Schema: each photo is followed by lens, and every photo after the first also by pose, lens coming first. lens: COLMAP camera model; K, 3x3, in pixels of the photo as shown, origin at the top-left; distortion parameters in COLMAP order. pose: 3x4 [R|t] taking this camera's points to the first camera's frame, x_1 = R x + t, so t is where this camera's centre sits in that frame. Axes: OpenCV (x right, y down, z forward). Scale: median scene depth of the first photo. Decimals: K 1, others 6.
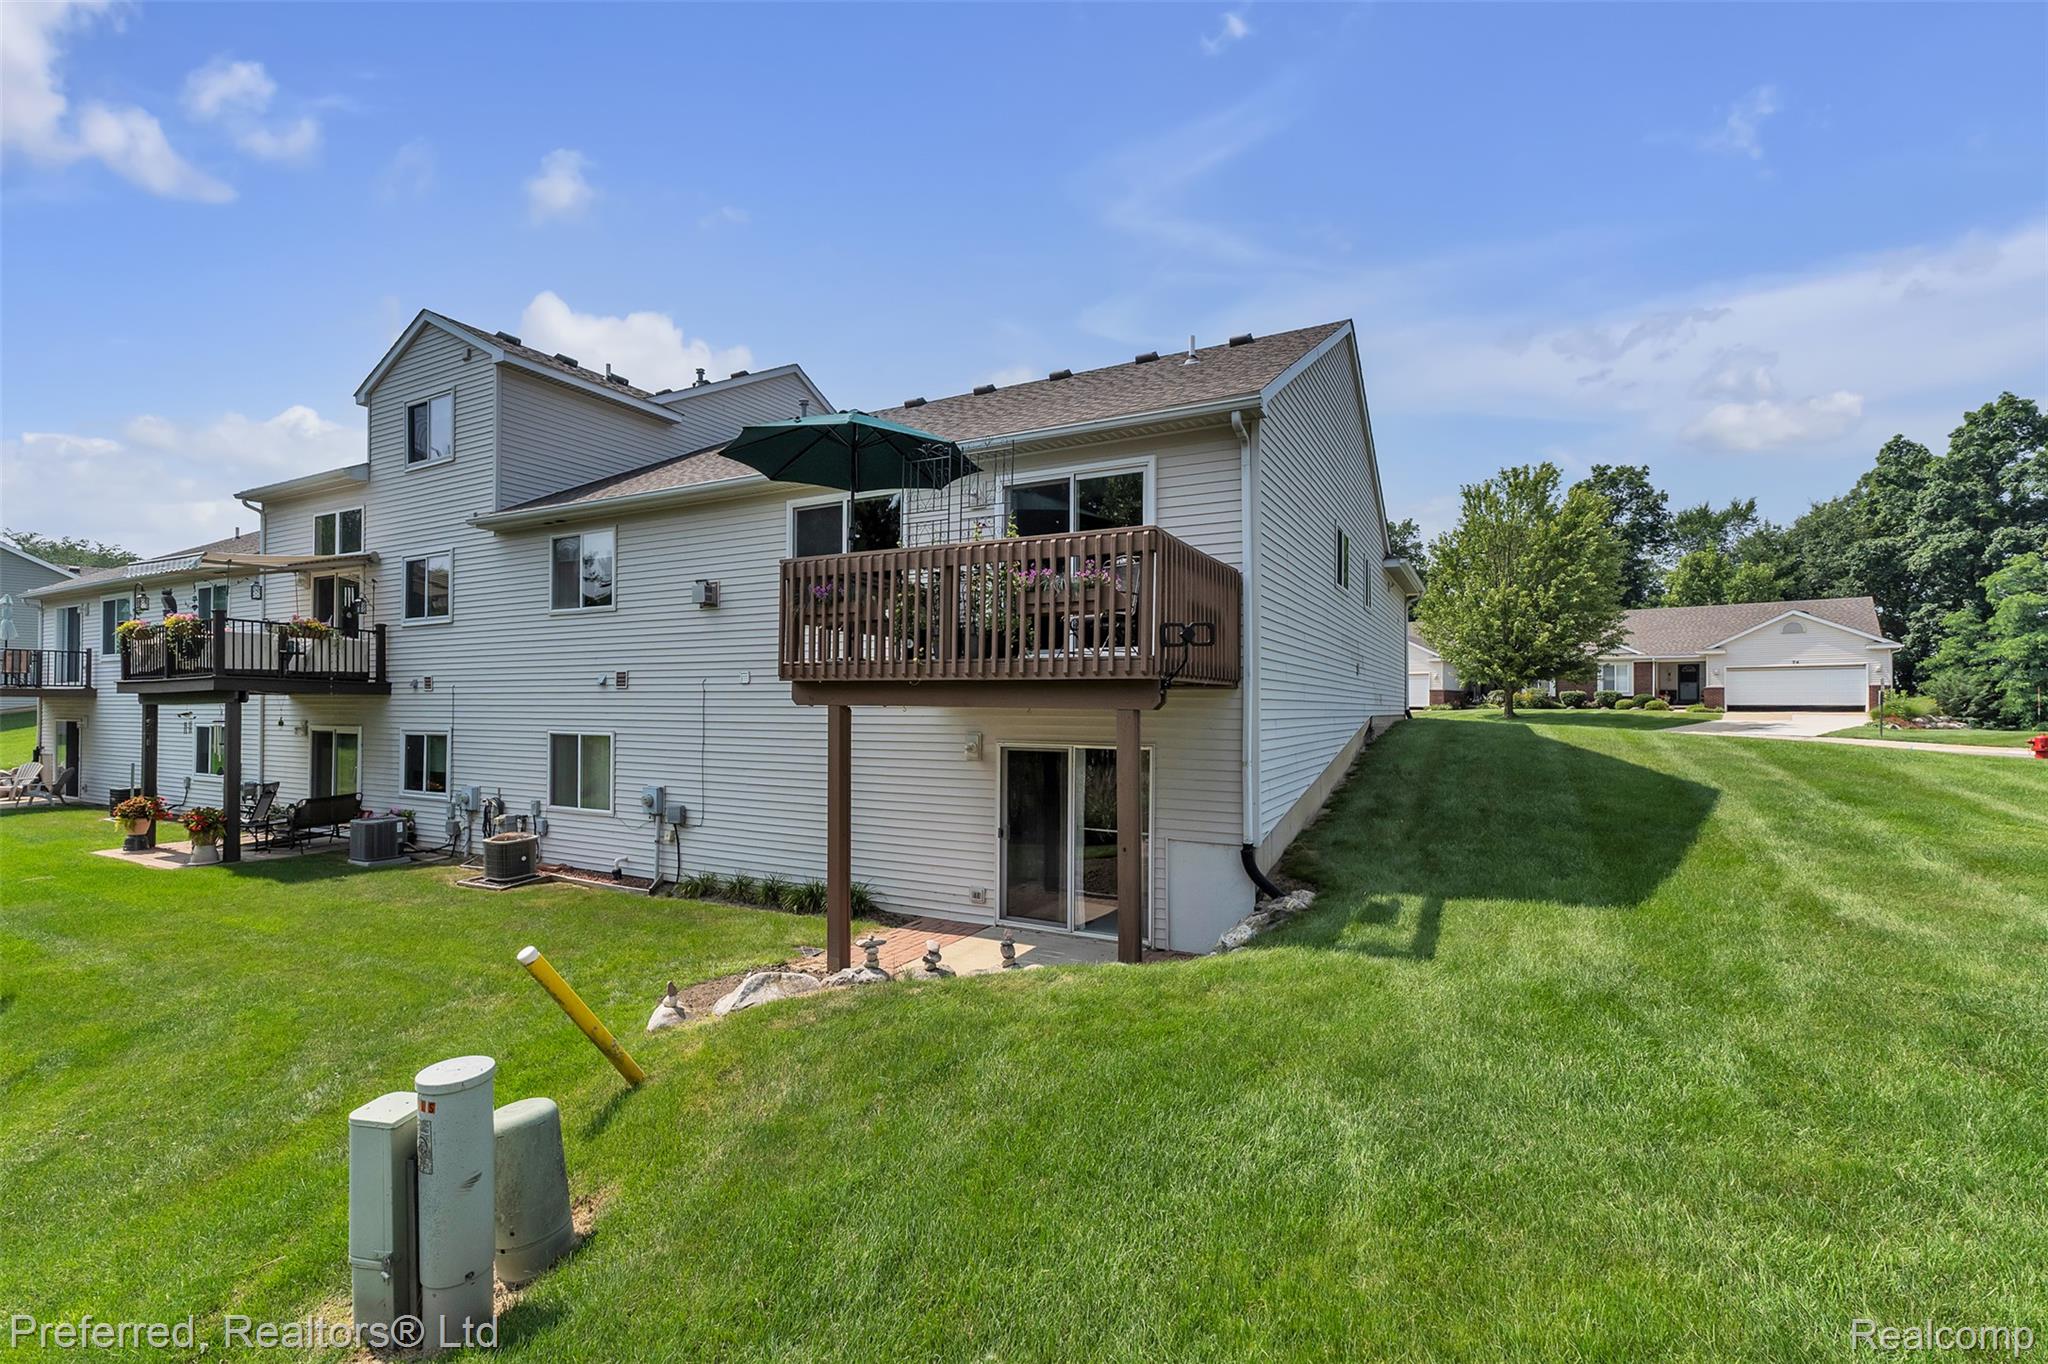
lens RADIAL K [[893.0, 0, 1024.0], [0, 893.0, 682.0], [0, 0, 1]] dist [0.000113, -0.000001]
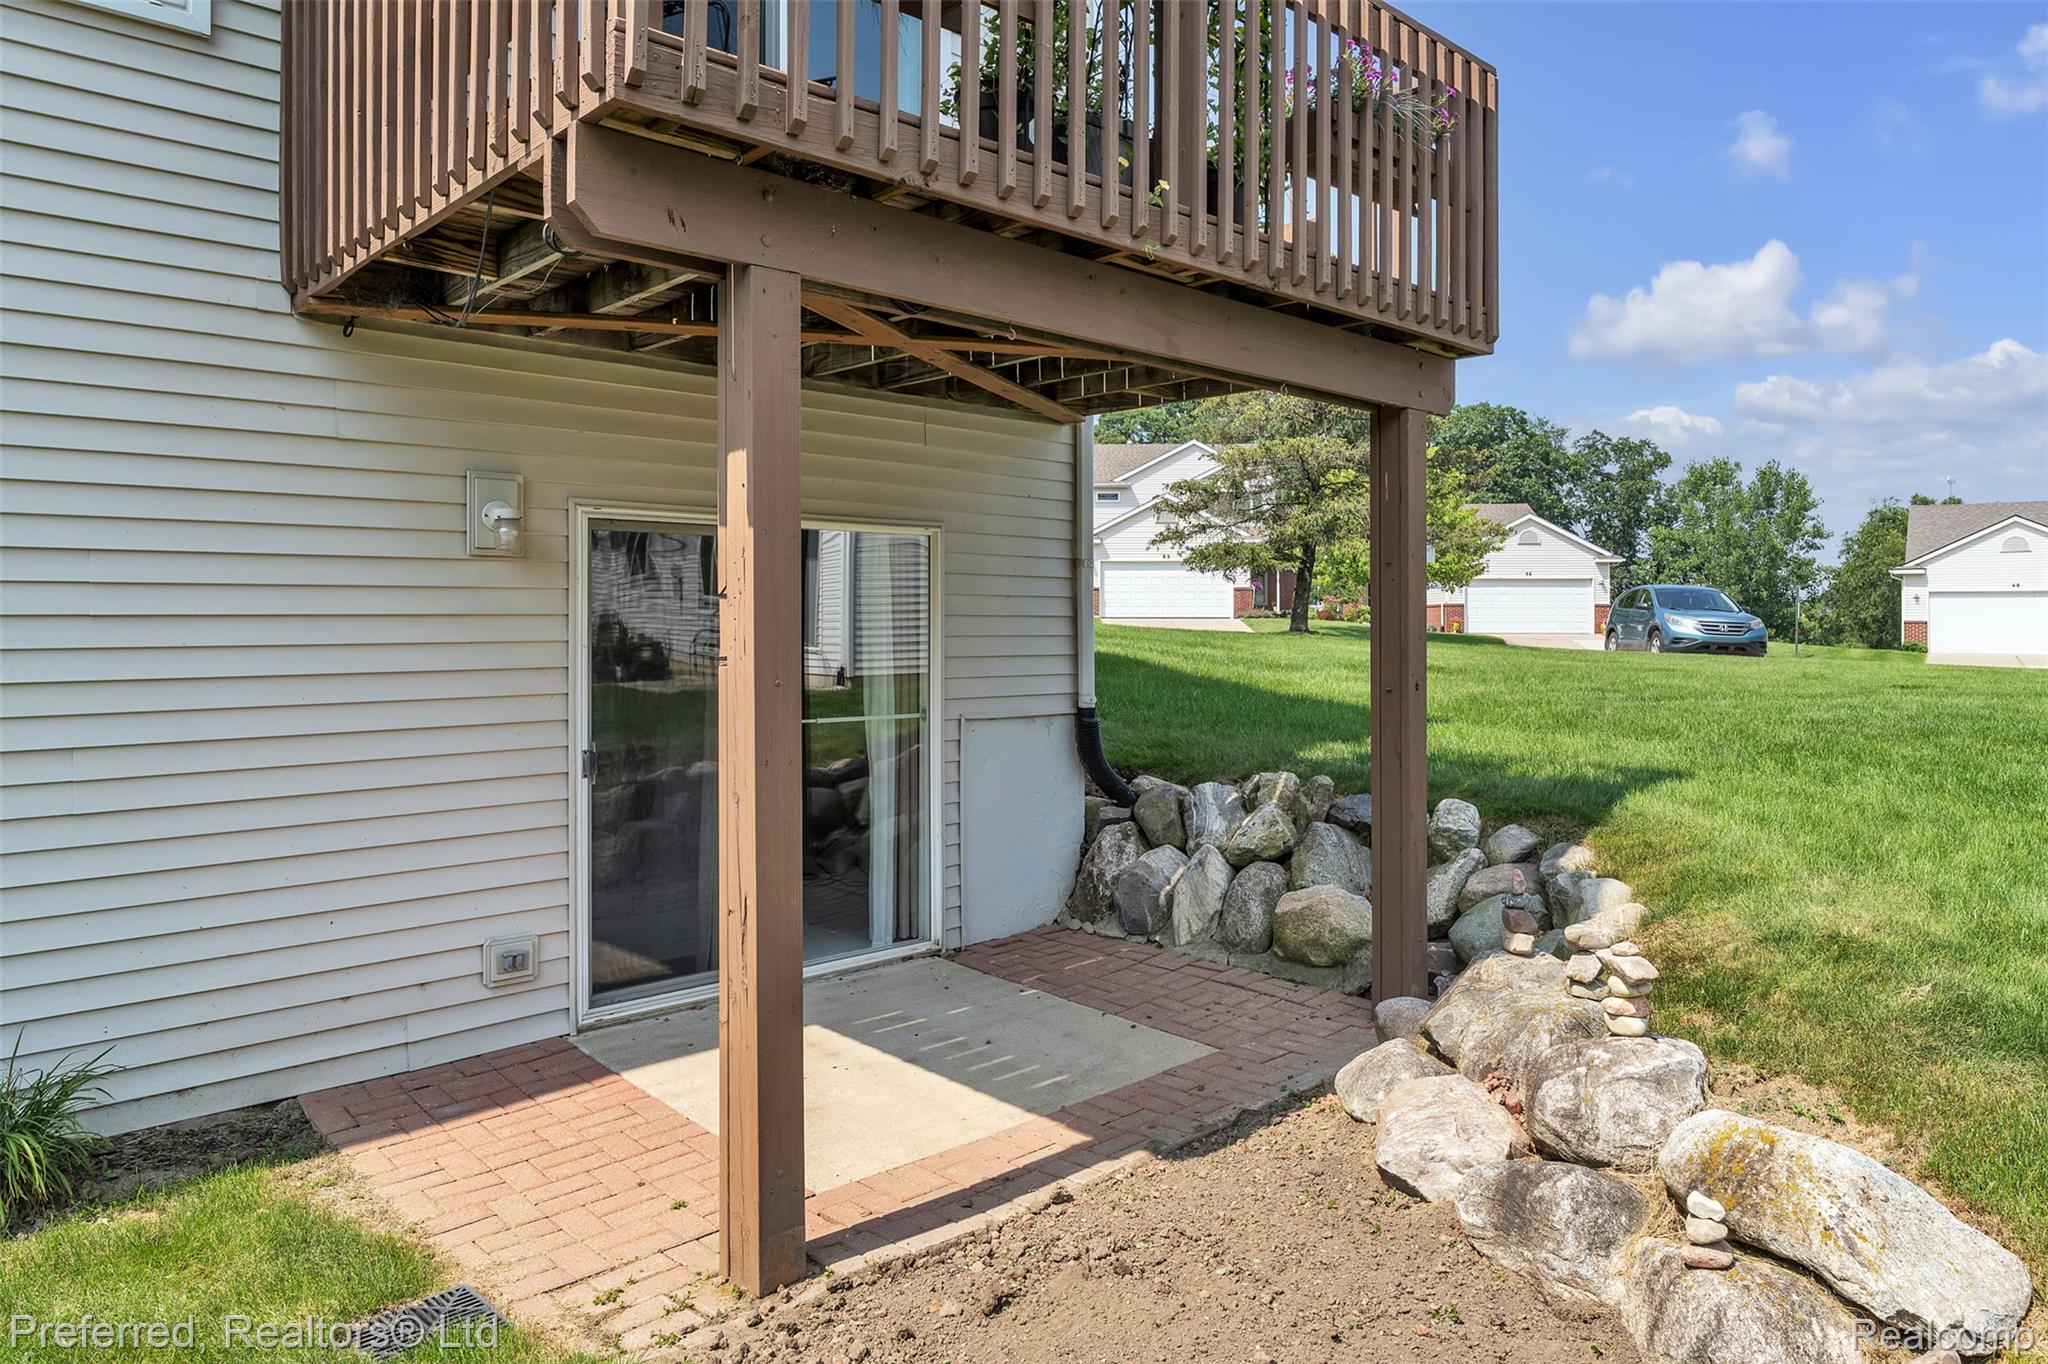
lens RADIAL K [[1289.9, 0, 1024.6], [0, 1289.9, 609.8], [0, 0, 1]] dist [-0.000057, -0.000288]
pose [[0.330979, -0.001389, 0.943637, -0.449363], [-0.027056, 0.999574, 0.010961, 0.098614], [-0.943250, -0.029159, 0.330800, 0.675518]]
